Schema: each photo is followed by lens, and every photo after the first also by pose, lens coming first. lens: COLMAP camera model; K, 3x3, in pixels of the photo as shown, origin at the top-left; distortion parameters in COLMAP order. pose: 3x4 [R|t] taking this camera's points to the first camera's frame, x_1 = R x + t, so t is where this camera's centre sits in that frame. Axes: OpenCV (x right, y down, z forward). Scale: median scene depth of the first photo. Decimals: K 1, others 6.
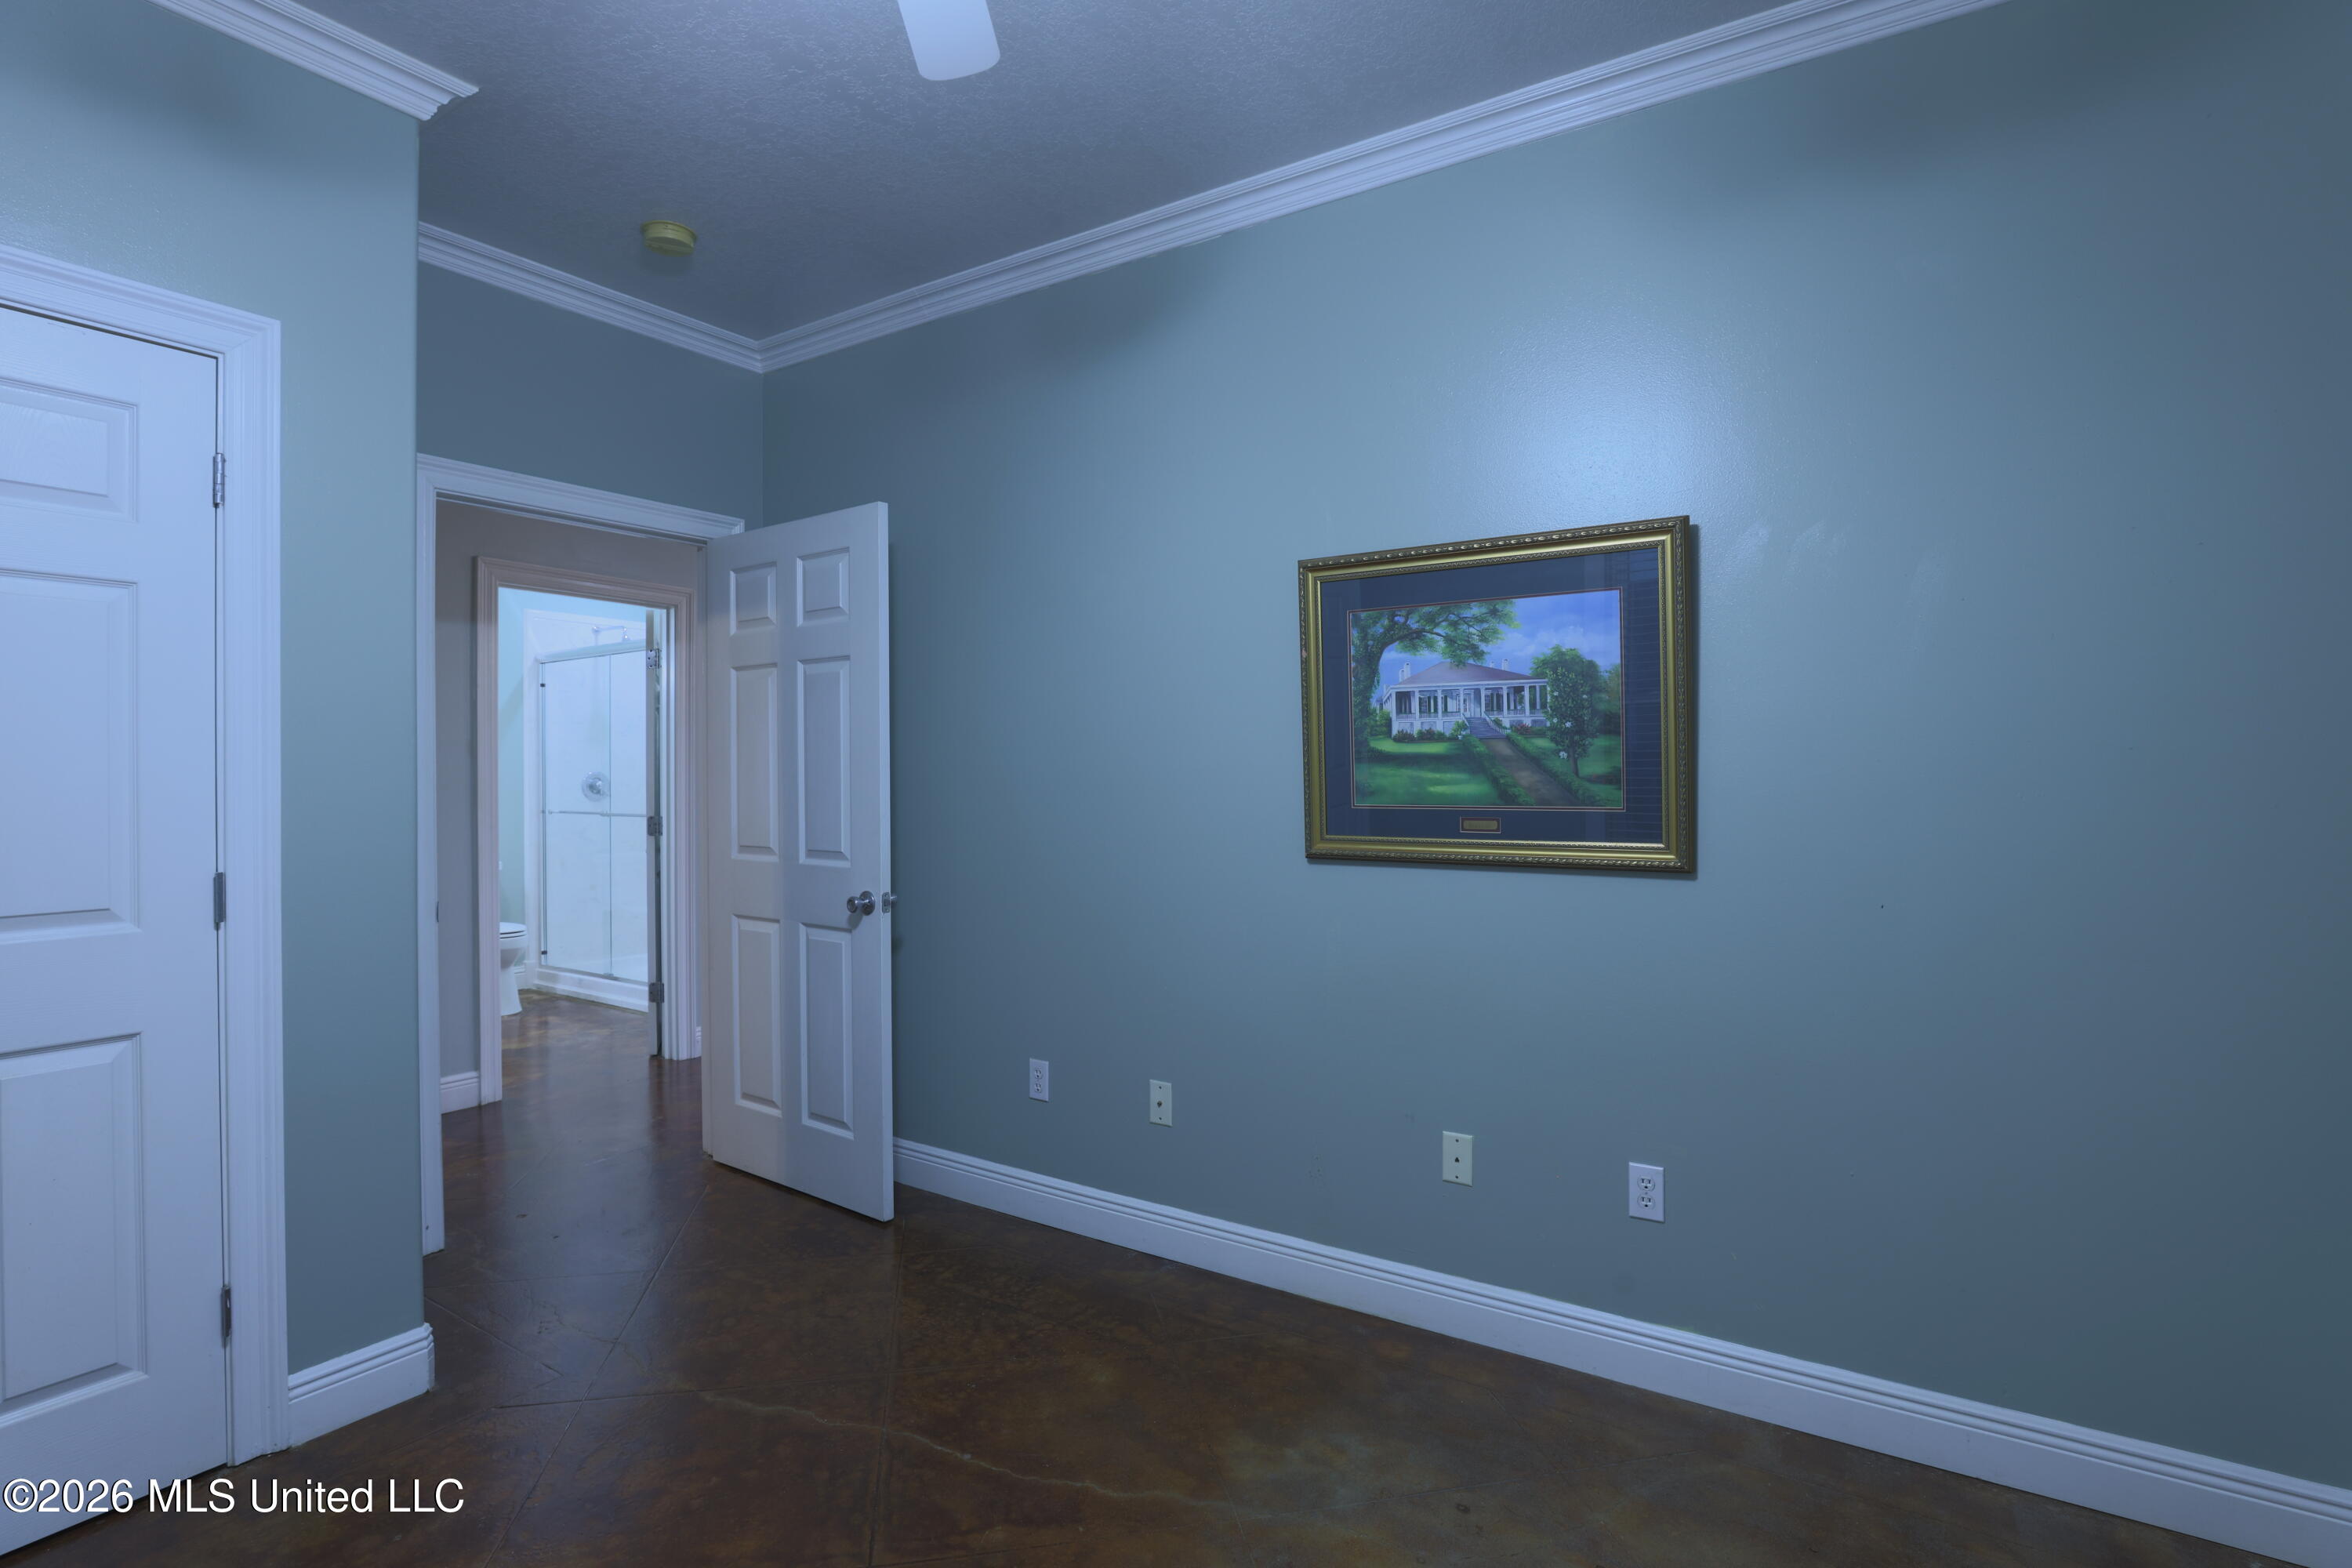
lens RADIAL K [[1130.8, 0, 1169.9], [0, 1130.8, 779.2], [0, 0, 1]] dist [-0.045849, 0.014235]
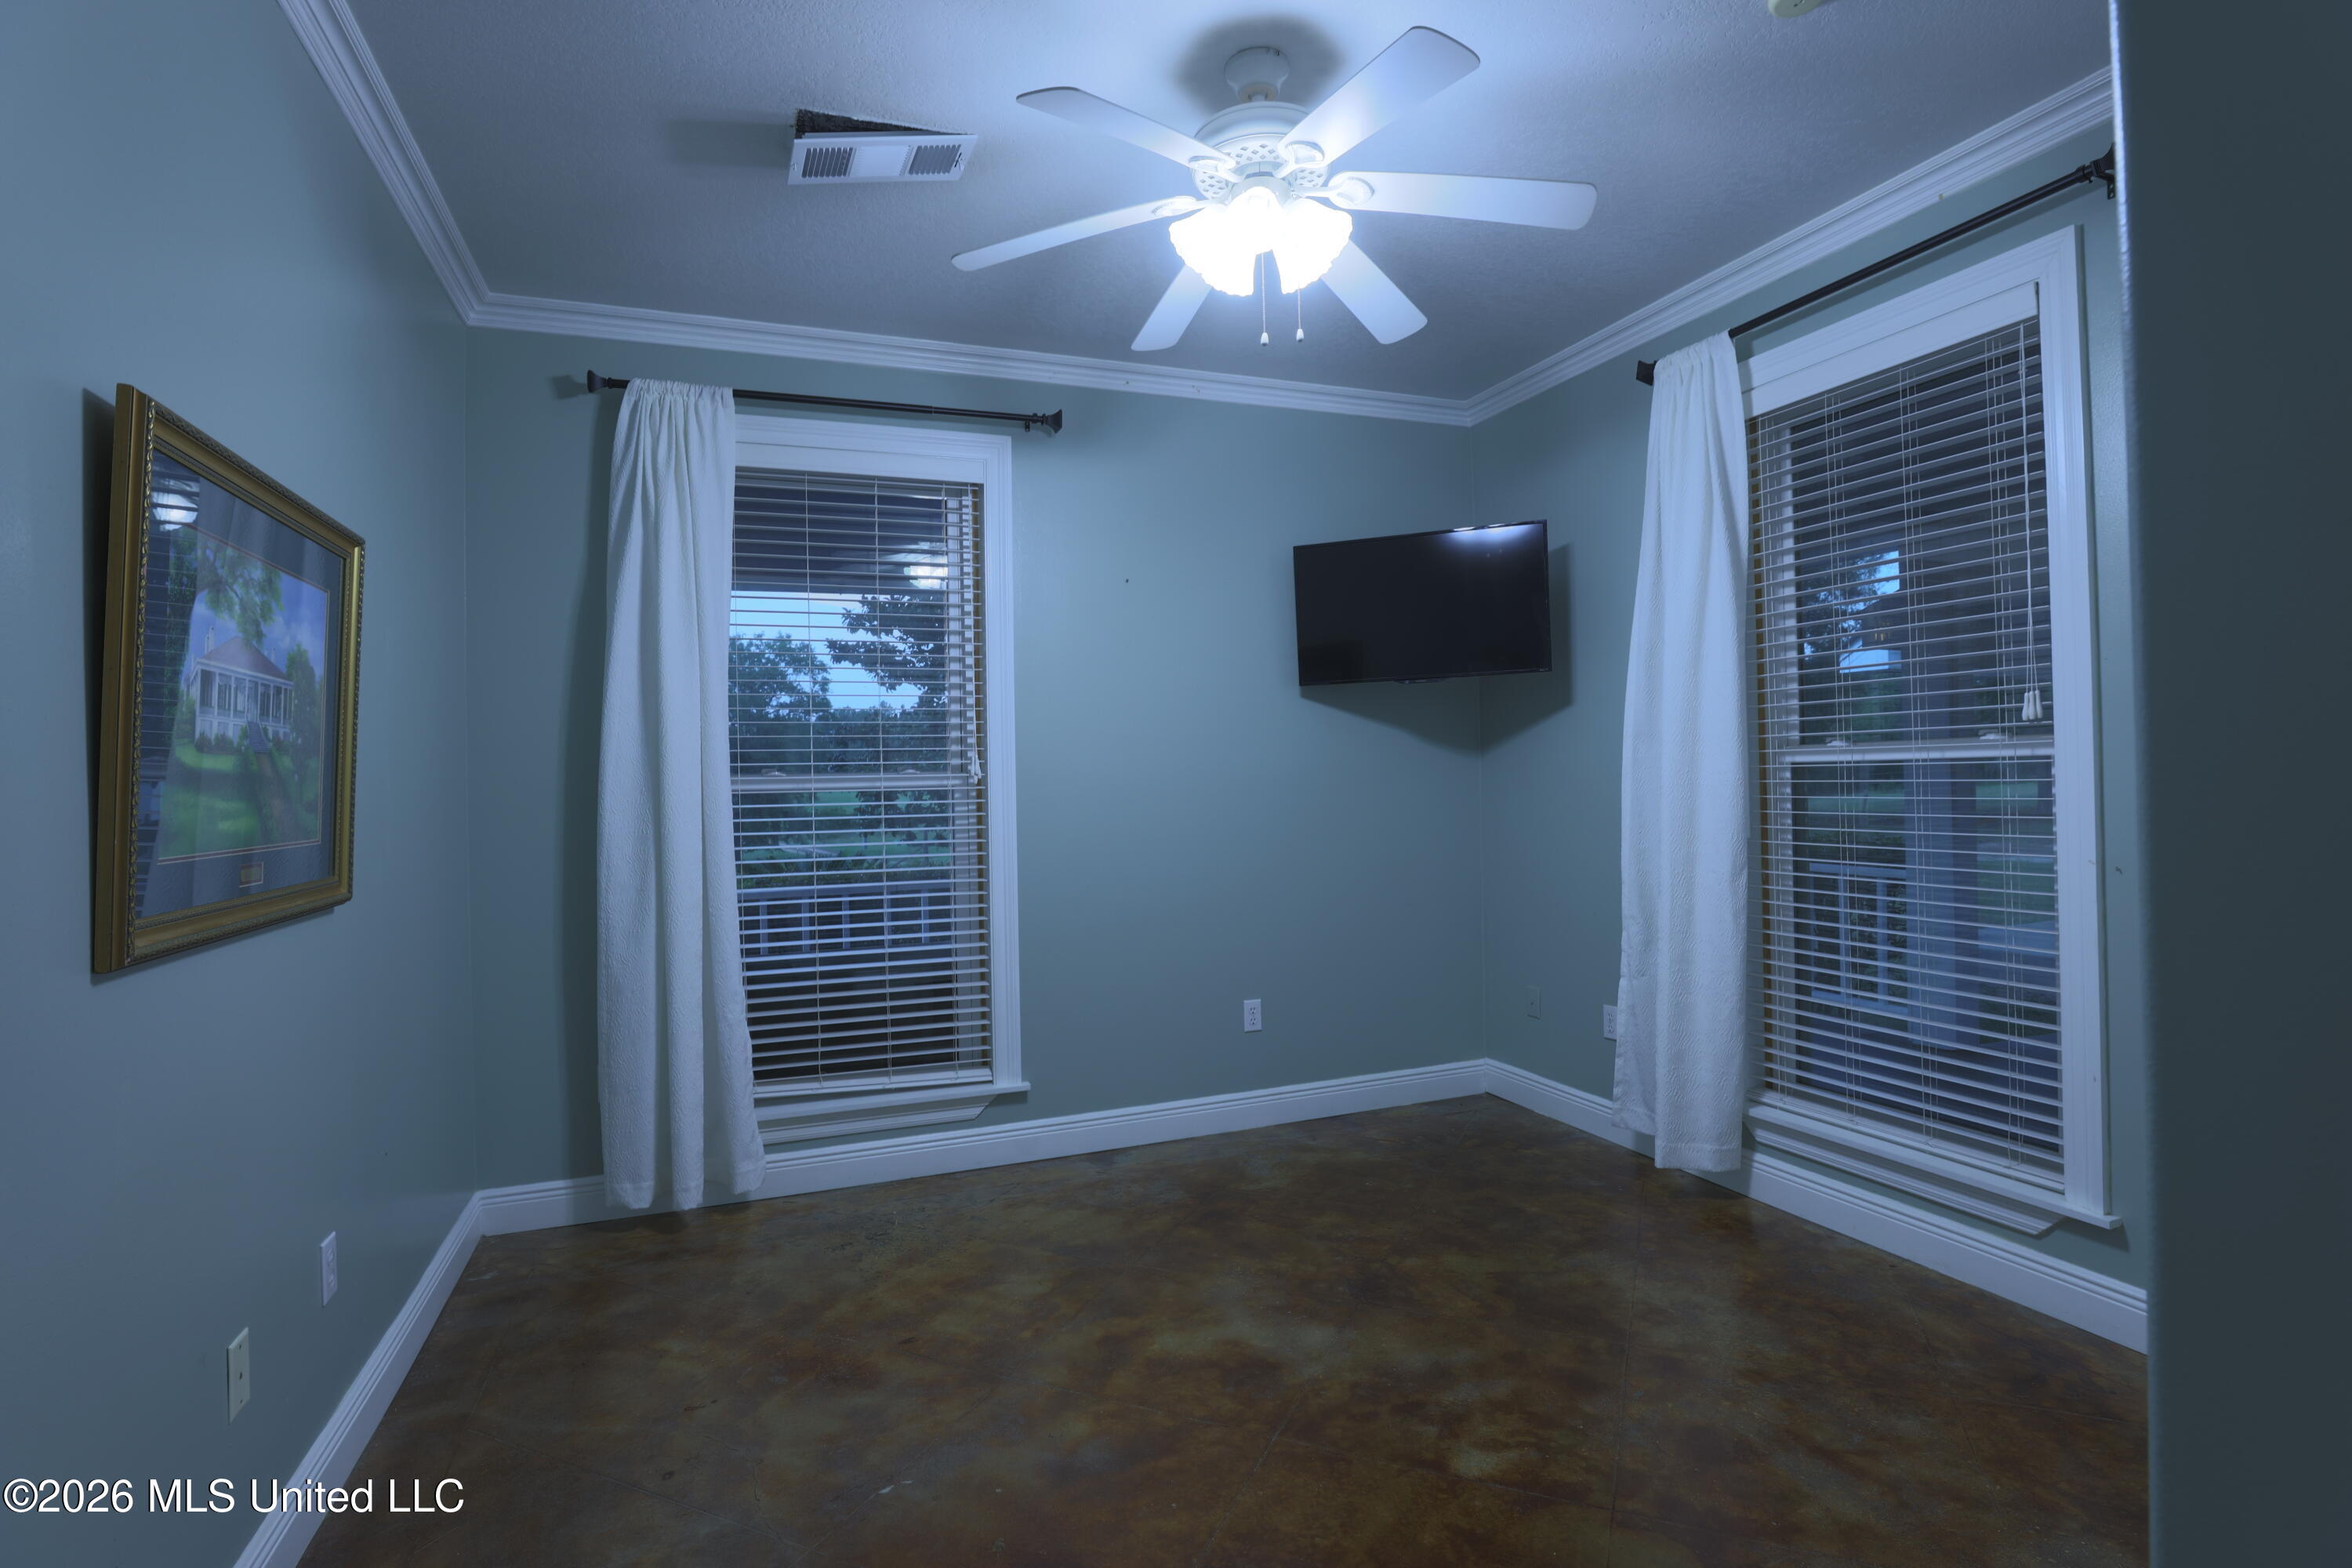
lens RADIAL K [[1130.8, 0, 1169.9], [0, 1130.8, 779.2], [0, 0, 1]] dist [-0.045849, 0.014235]
pose [[-0.813751, 0.023166, 0.580752, -0.603063], [0.028535, 0.999593, 0.000110, -0.002735], [-0.580513, 0.016661, -0.814081, 1.236935]]
